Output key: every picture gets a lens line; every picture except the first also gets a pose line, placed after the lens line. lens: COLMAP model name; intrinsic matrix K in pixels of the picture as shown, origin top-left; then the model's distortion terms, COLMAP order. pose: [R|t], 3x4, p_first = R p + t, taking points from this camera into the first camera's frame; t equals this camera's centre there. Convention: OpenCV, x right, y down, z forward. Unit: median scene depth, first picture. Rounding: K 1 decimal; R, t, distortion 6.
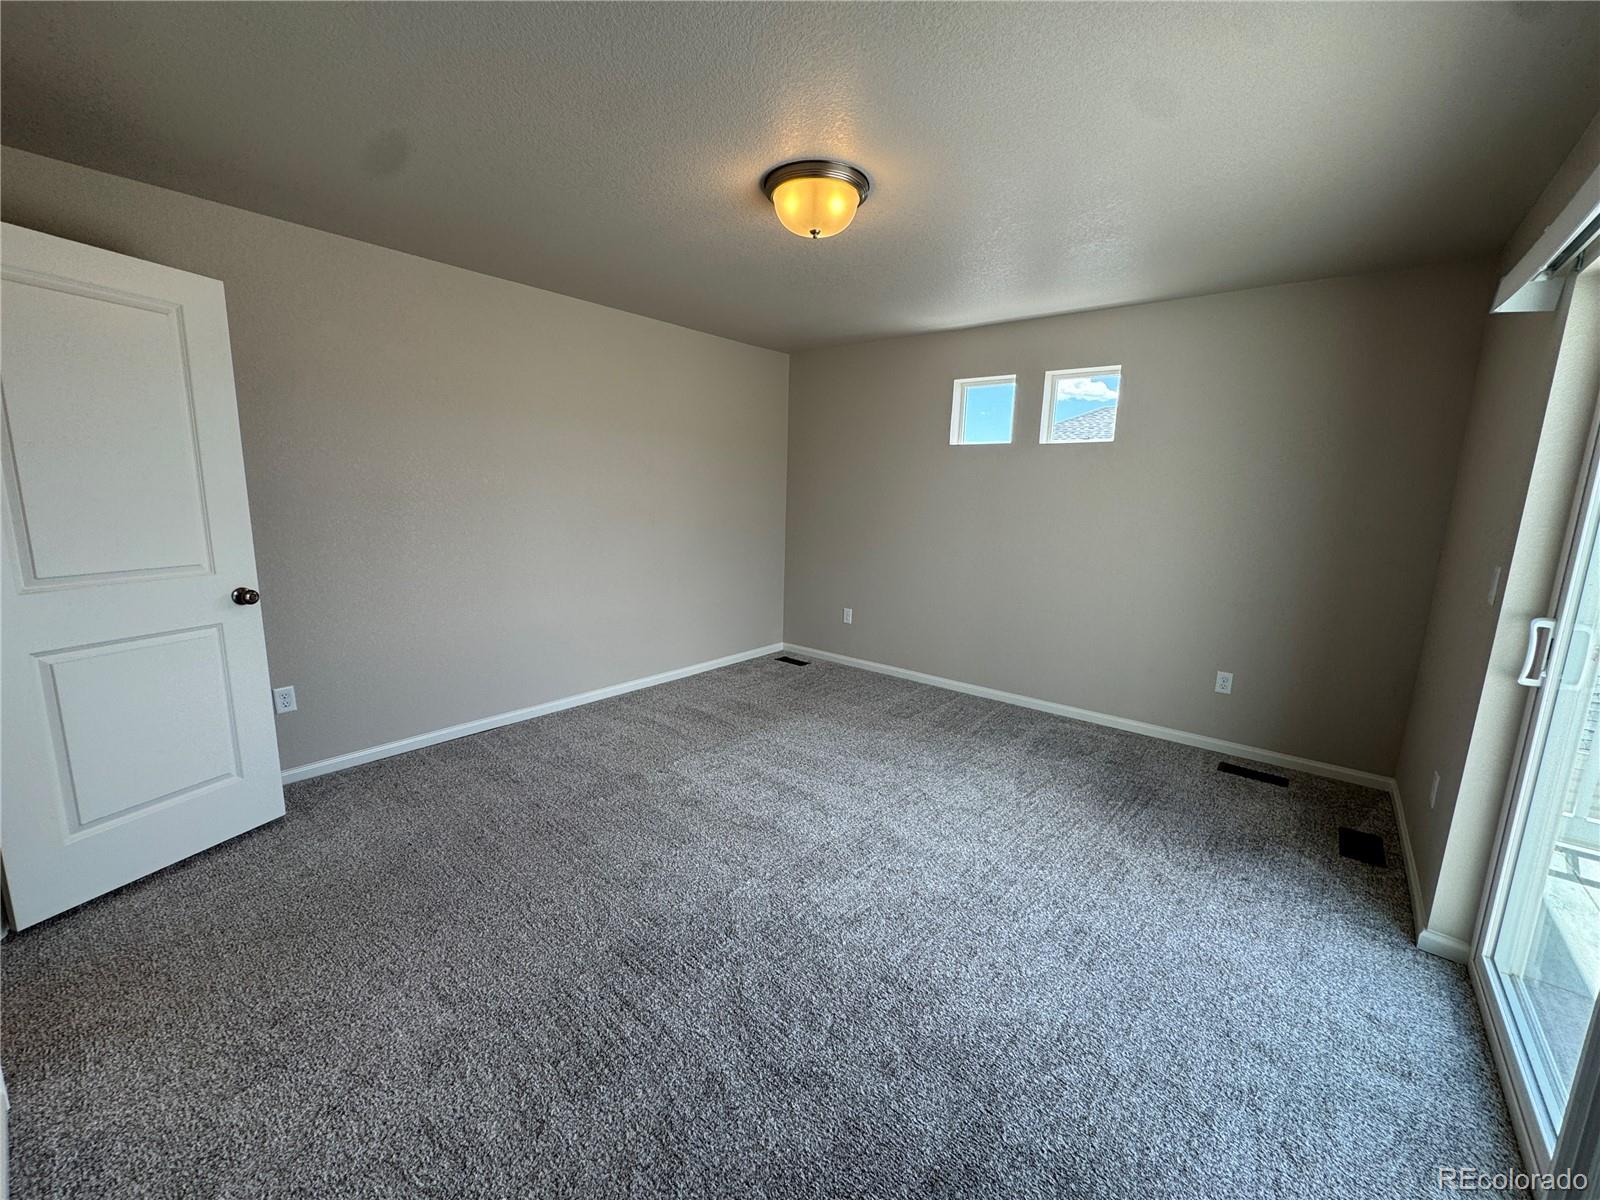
lens RADIAL K [[640.5, 0, 801.5], [0, 640.5, 604.5], [0, 0, 1]] dist [-0.001946, -0.000893]
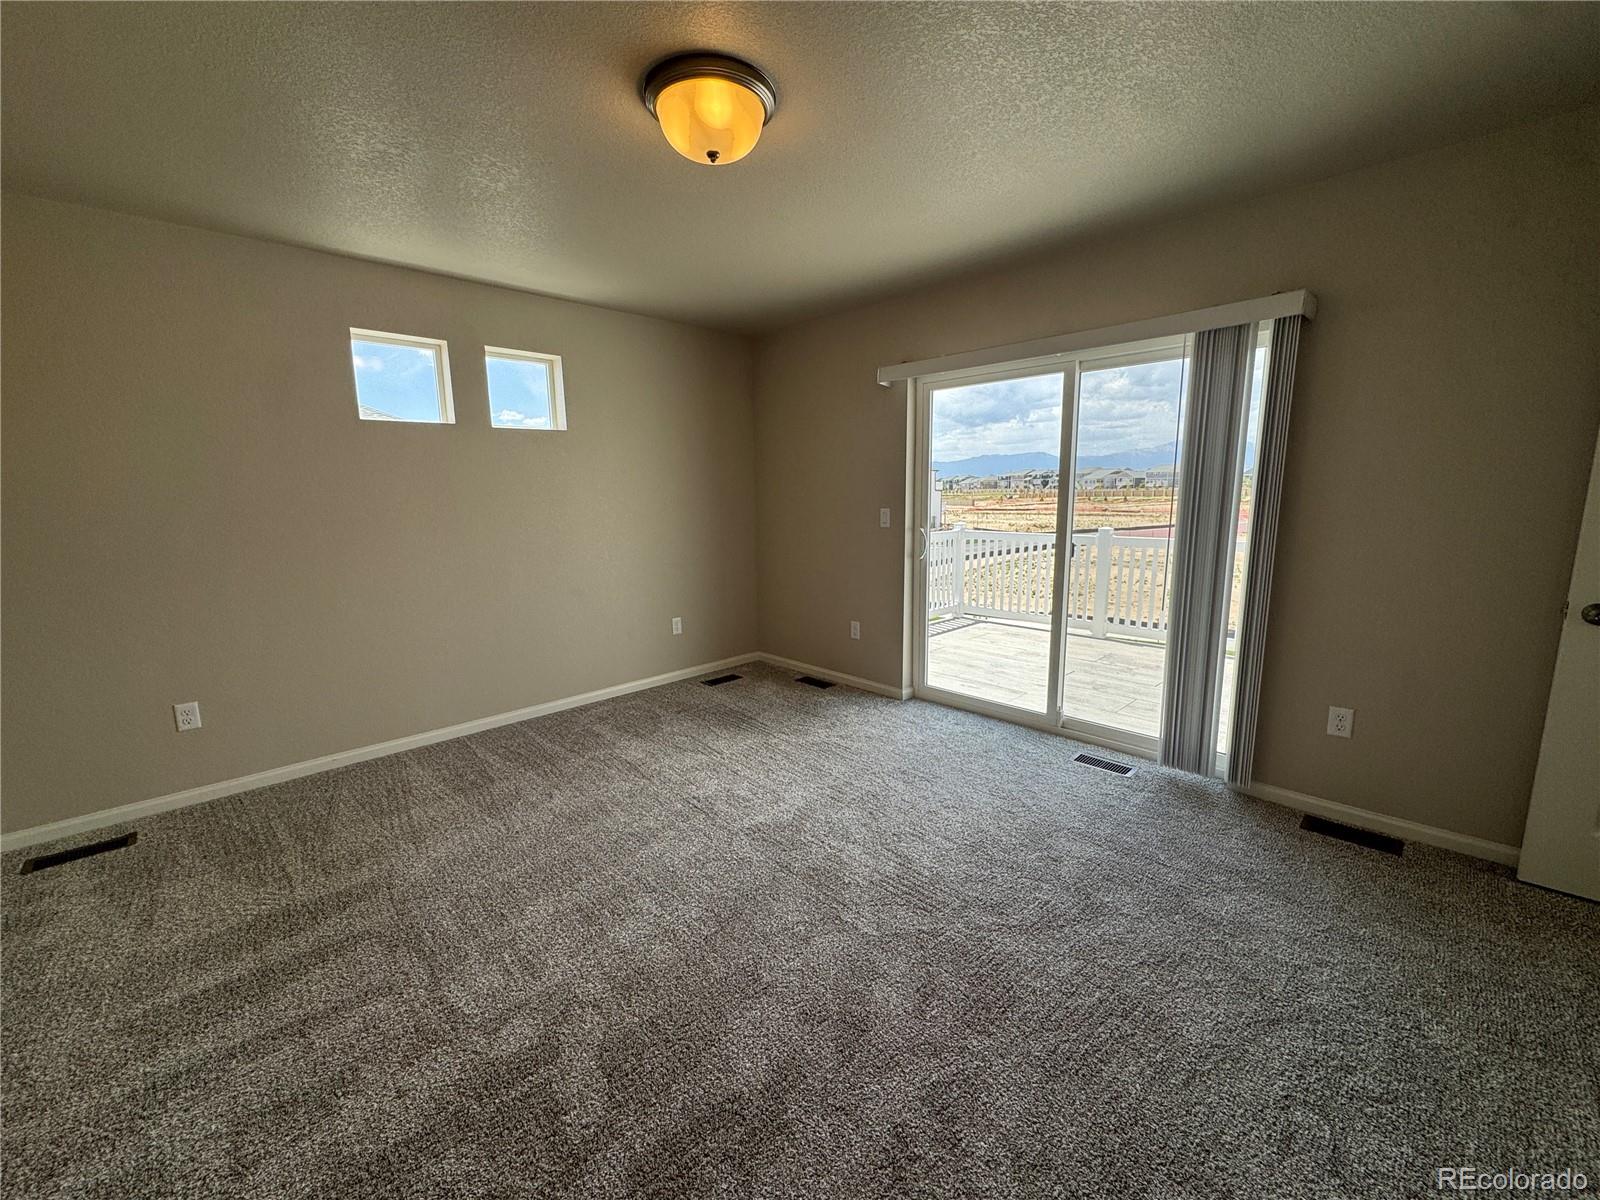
lens RADIAL K [[648.8, 0, 800.0], [0, 648.8, 600.0], [0, 0, 1]] dist [-0.001349, -0.000317]
pose [[0.102898, -0.192654, 0.975857, -0.549572], [0.196678, 0.965636, 0.169898, -0.096128], [-0.975054, 0.174448, 0.137253, 0.547925]]
